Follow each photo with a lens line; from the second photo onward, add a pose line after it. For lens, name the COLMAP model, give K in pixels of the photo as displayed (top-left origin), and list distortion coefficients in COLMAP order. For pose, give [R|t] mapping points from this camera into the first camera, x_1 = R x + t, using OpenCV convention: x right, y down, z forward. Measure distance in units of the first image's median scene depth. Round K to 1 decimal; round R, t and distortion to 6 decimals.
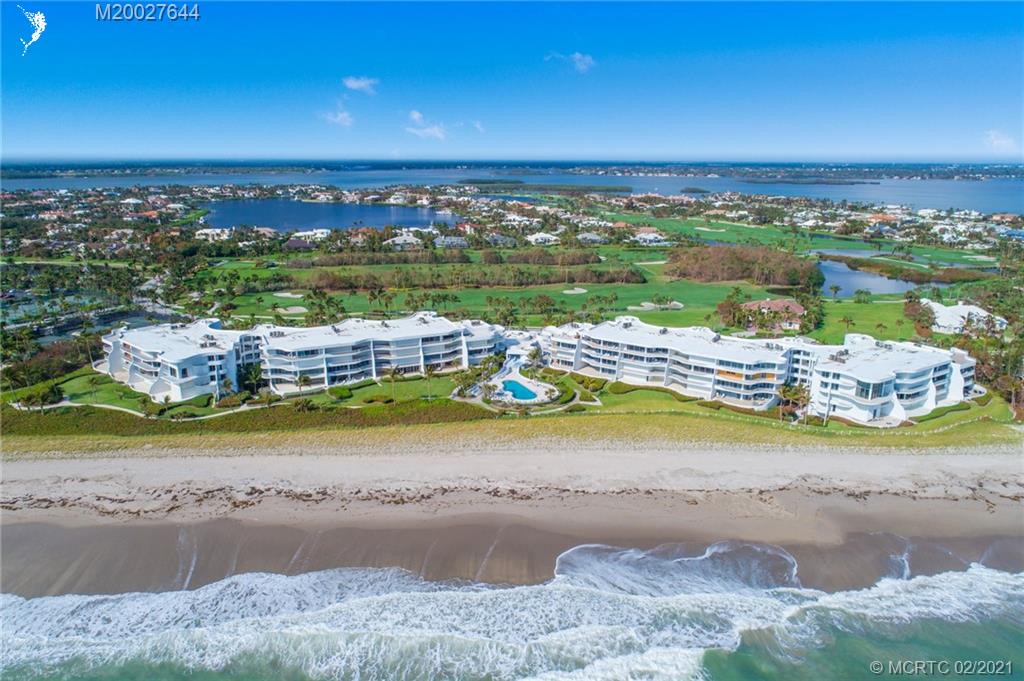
lens RADIAL K [[681.6, 0, 512.6], [0, 681.6, 340.0], [0, 0, 1]] dist [0.004609, 0.002015]
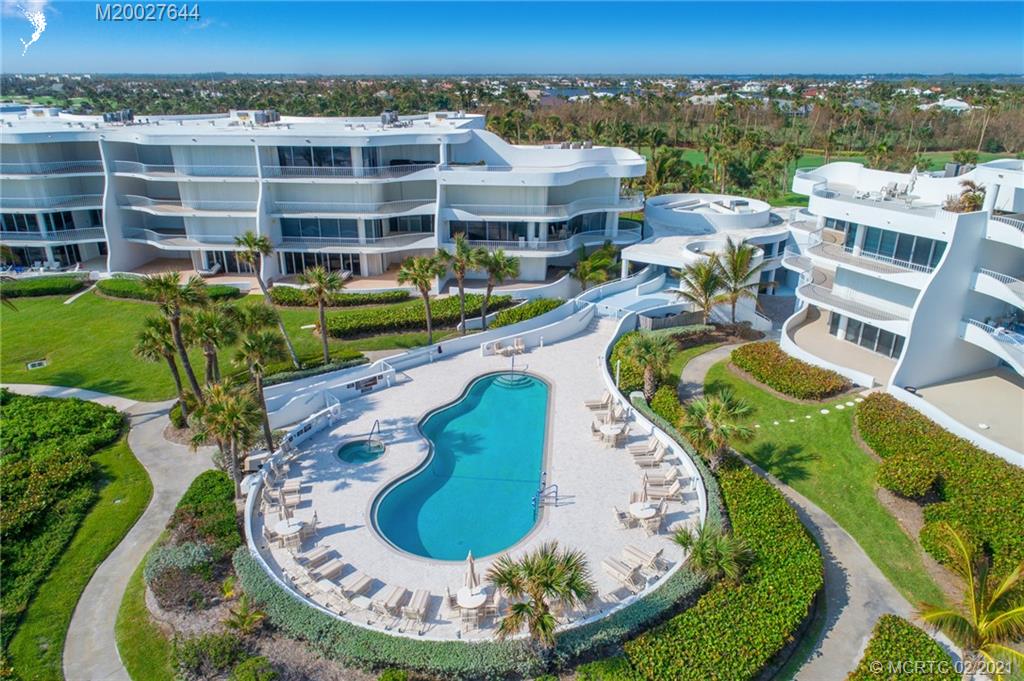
lens RADIAL K [[681.6, 0, 513.4], [0, 681.6, 339.3], [0, 0, 1]] dist [0.004609, 0.002015]
pose [[0.875121, 0.178424, -0.449810, 0.078855], [-0.118117, 0.980187, 0.159005, 0.015730], [0.469268, -0.086019, 0.878856, 0.788347]]
